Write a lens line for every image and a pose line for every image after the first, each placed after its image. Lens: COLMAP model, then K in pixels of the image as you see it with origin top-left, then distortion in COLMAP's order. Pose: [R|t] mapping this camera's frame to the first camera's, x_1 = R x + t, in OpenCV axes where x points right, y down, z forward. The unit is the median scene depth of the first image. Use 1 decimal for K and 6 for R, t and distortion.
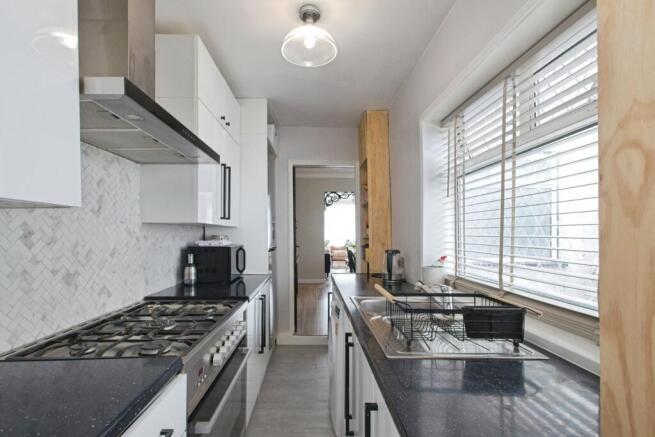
lens RADIAL K [[303.0, 0, 317.8], [0, 303.0, 232.9], [0, 0, 1]] dist [0.004964, 0.000750]
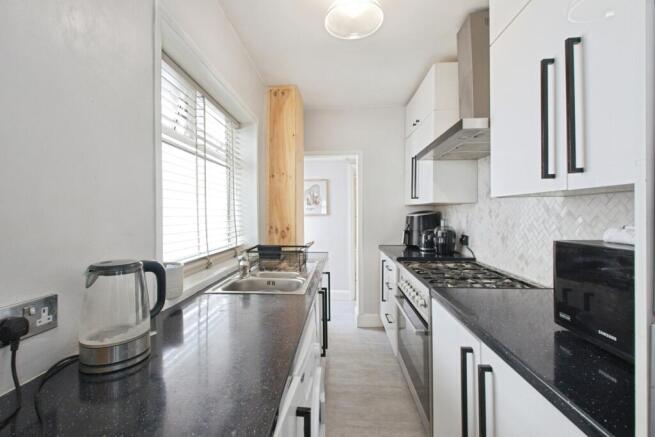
lens RADIAL K [[303.0, 0, 323.6], [0, 303.0, 215.2], [0, 0, 1]] dist [0.004964, 0.000750]
pose [[-0.997369, 0.005602, 0.072271, 0.000282], [0.006225, 0.999945, 0.008407, 0.001011], [-0.072220, 0.008835, -0.997350, 0.460818]]
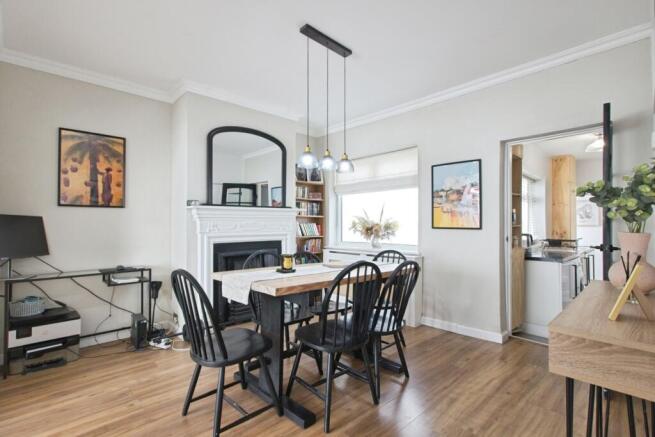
lens RADIAL K [[303.0, 0, 322.4], [0, 303.0, 216.4], [0, 0, 1]] dist [0.004964, 0.000750]
pose [[-0.667213, 0.016669, 0.744681, -0.017078], [-0.003316, 0.999673, -0.025348, 0.001543], [-0.744860, -0.019382, -0.666940, 0.574808]]
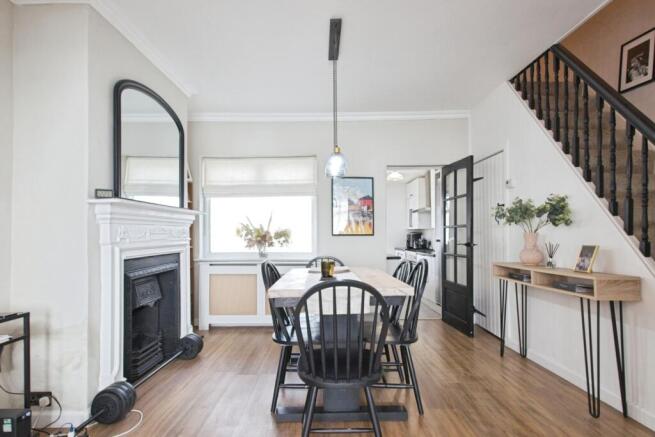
lens RADIAL K [[331.5, 0, 314.1], [0, 331.5, 233.2], [0, 0, 1]] dist [-0.015706, -0.000192]
pose [[-0.998796, 0.002332, 0.048993, 0.035443], [0.001998, 0.999974, -0.006878, 0.002971], [-0.049008, -0.006772, -0.998775, 0.600840]]
